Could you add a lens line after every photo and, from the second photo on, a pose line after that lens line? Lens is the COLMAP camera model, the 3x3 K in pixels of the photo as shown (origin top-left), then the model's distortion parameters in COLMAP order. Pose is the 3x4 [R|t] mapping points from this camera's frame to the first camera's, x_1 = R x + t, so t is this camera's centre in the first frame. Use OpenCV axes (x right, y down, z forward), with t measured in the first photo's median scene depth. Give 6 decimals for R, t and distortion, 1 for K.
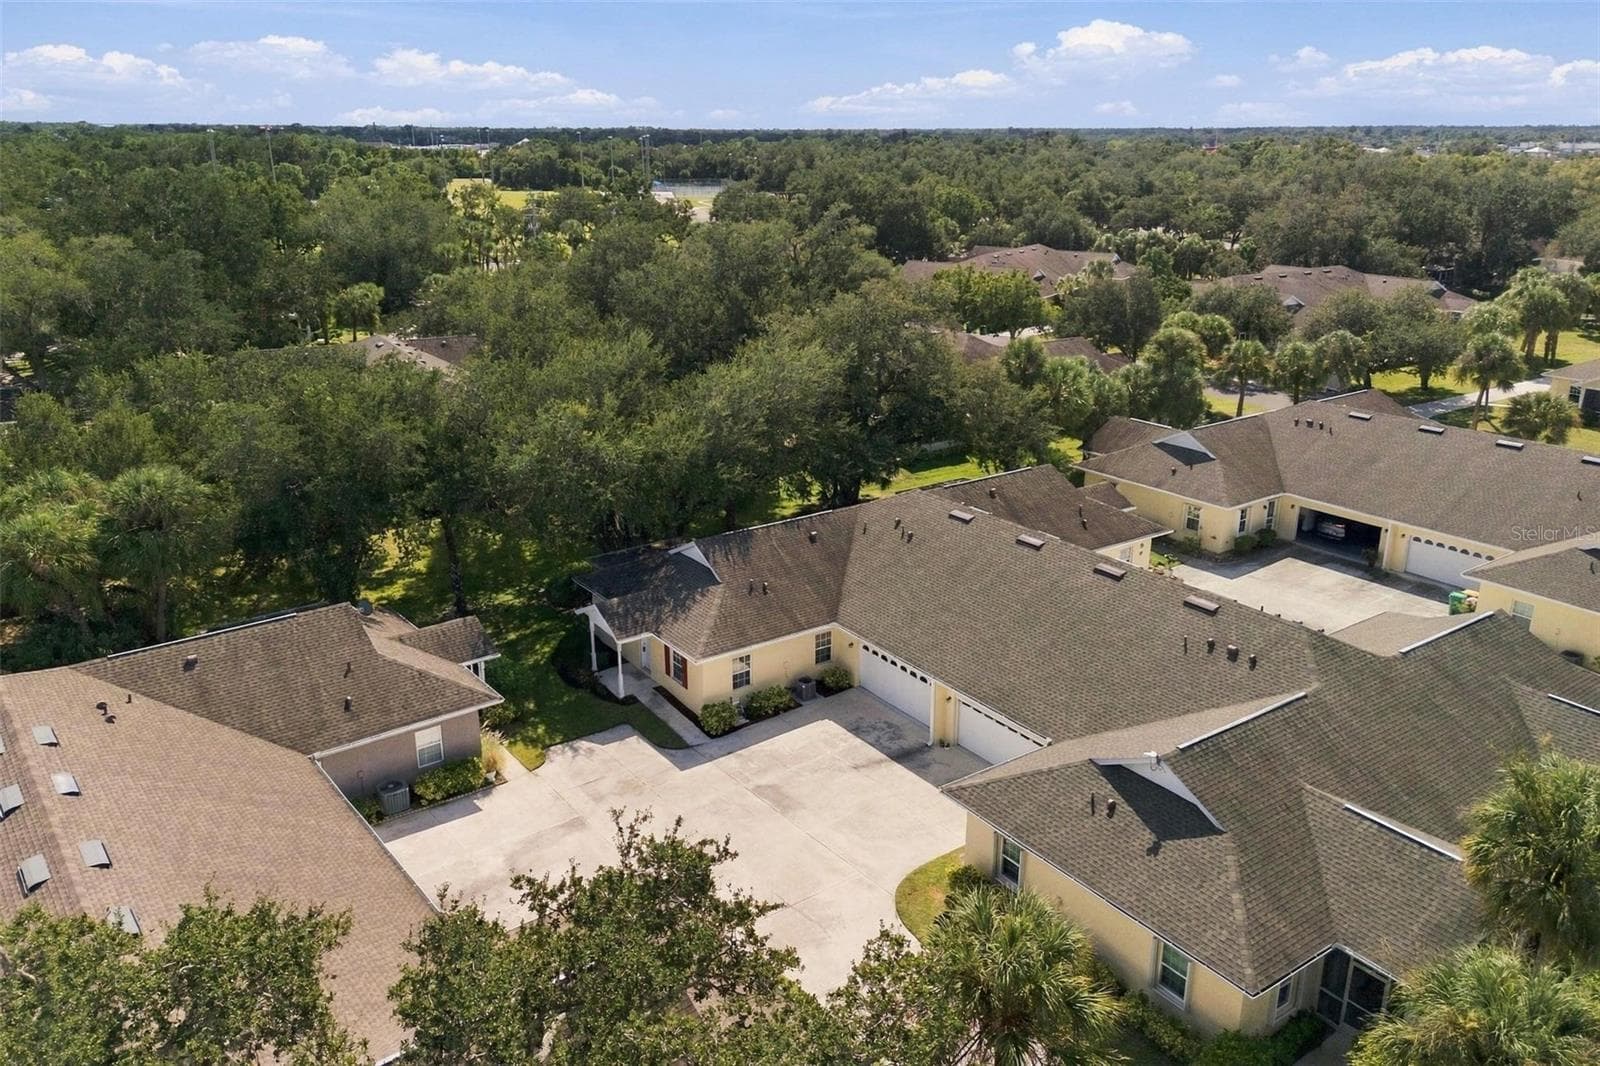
lens RADIAL K [[1158.4, 0, 800.0], [0, 1158.4, 533.0], [0, 0, 1]] dist [0.086757, -0.141666]
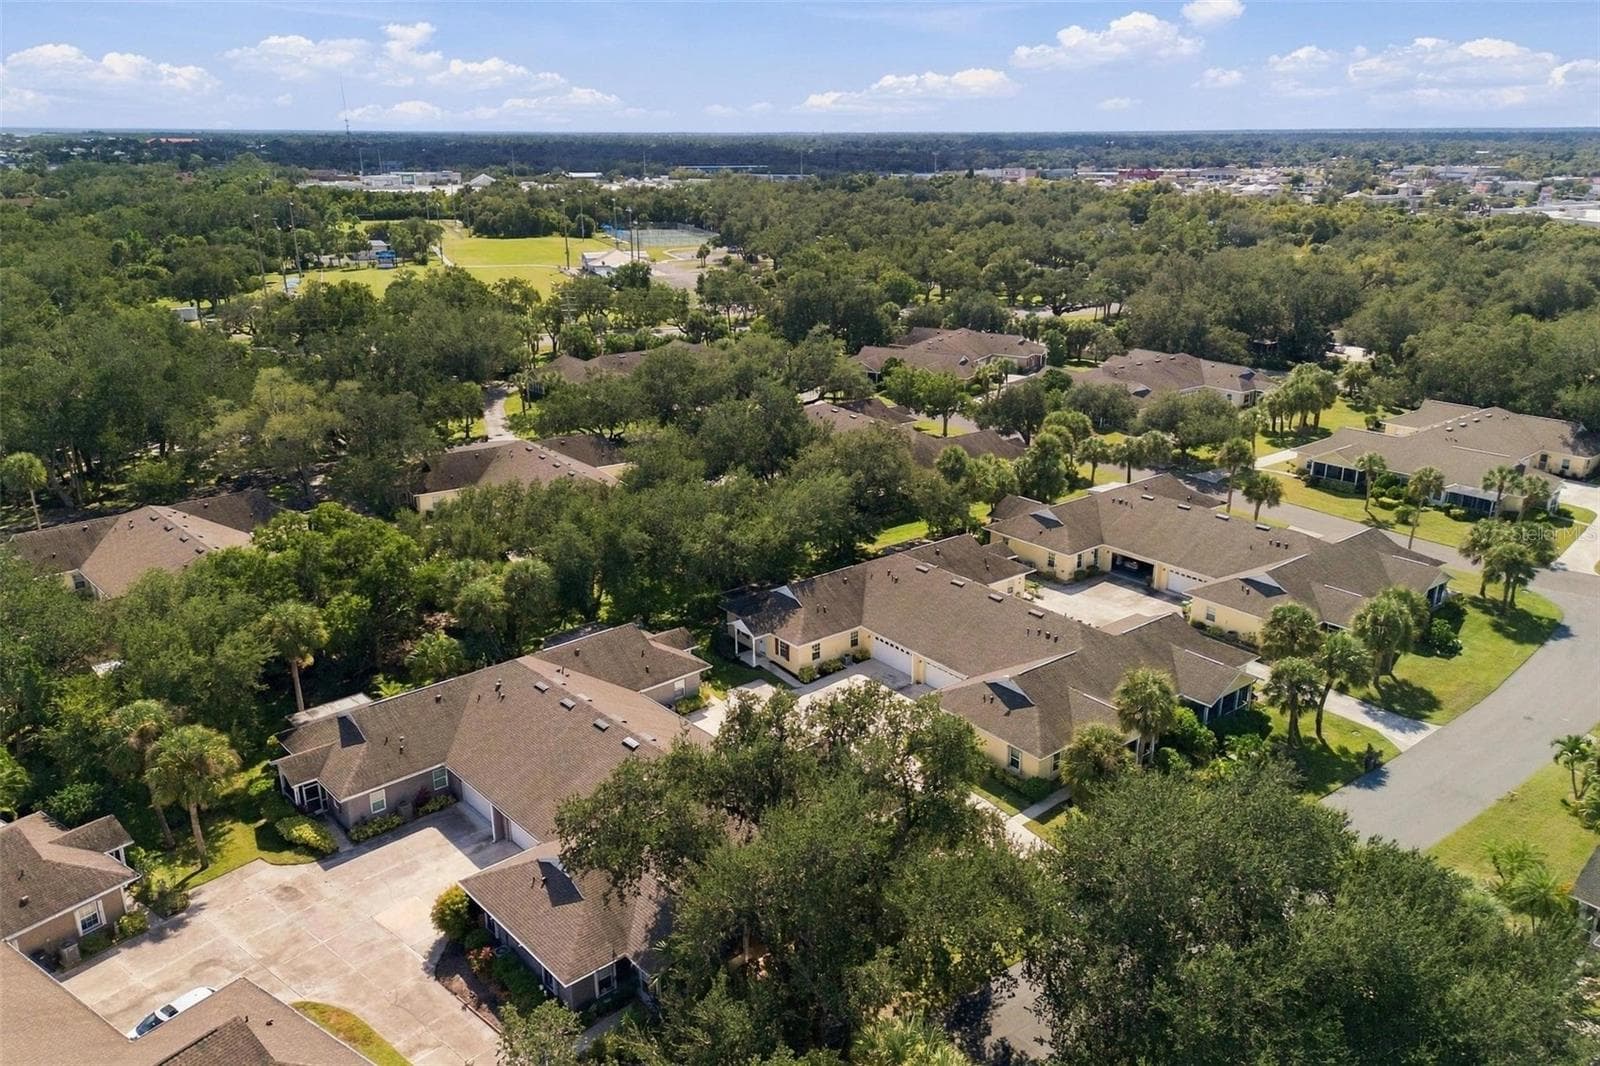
lens RADIAL K [[1158.4, 0, 800.0], [0, 1158.4, 533.0], [0, 0, 1]] dist [0.086757, -0.141666]
pose [[0.998301, -0.020455, 0.054558, -0.139412], [0.020545, 0.999788, -0.001102, -0.063325], [-0.054524, 0.002221, 0.998510, -0.755972]]
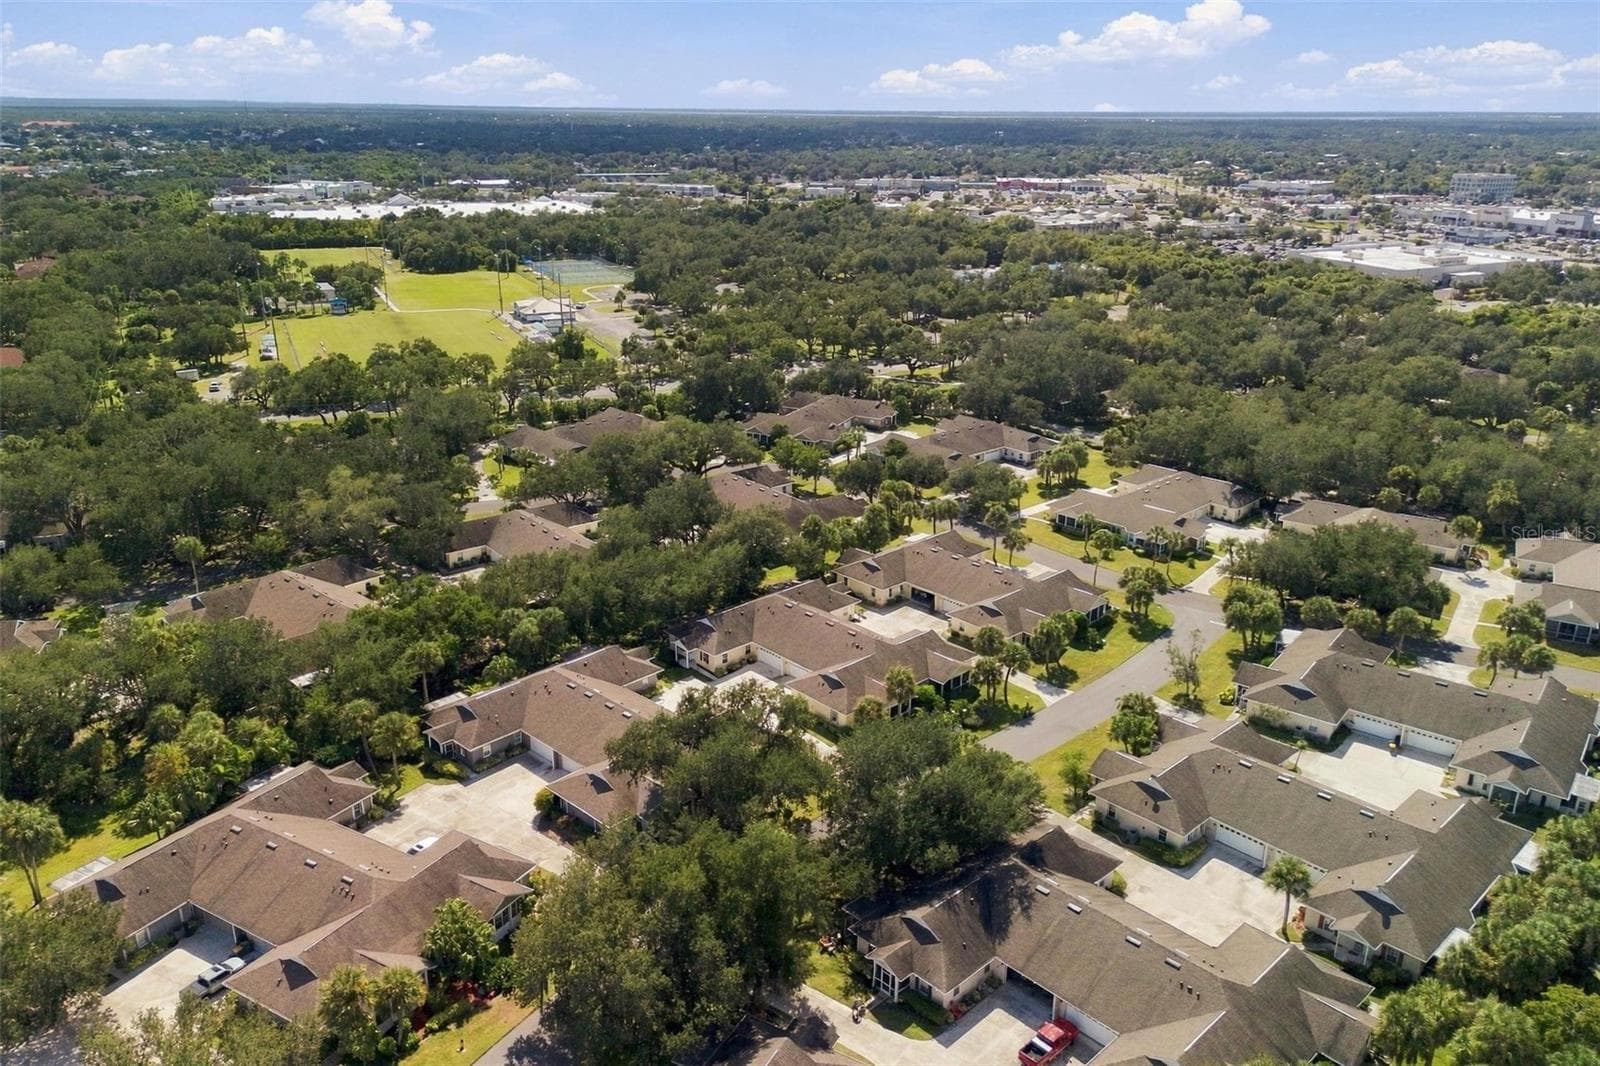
lens RADIAL K [[1158.4, 0, 800.0], [0, 1158.4, 533.0], [0, 0, 1]] dist [0.086757, -0.141666]
pose [[0.990204, -0.040447, 0.133643, -0.204459], [0.038022, 0.999064, 0.020650, -0.230958], [-0.134353, -0.015366, 0.990814, -1.784427]]
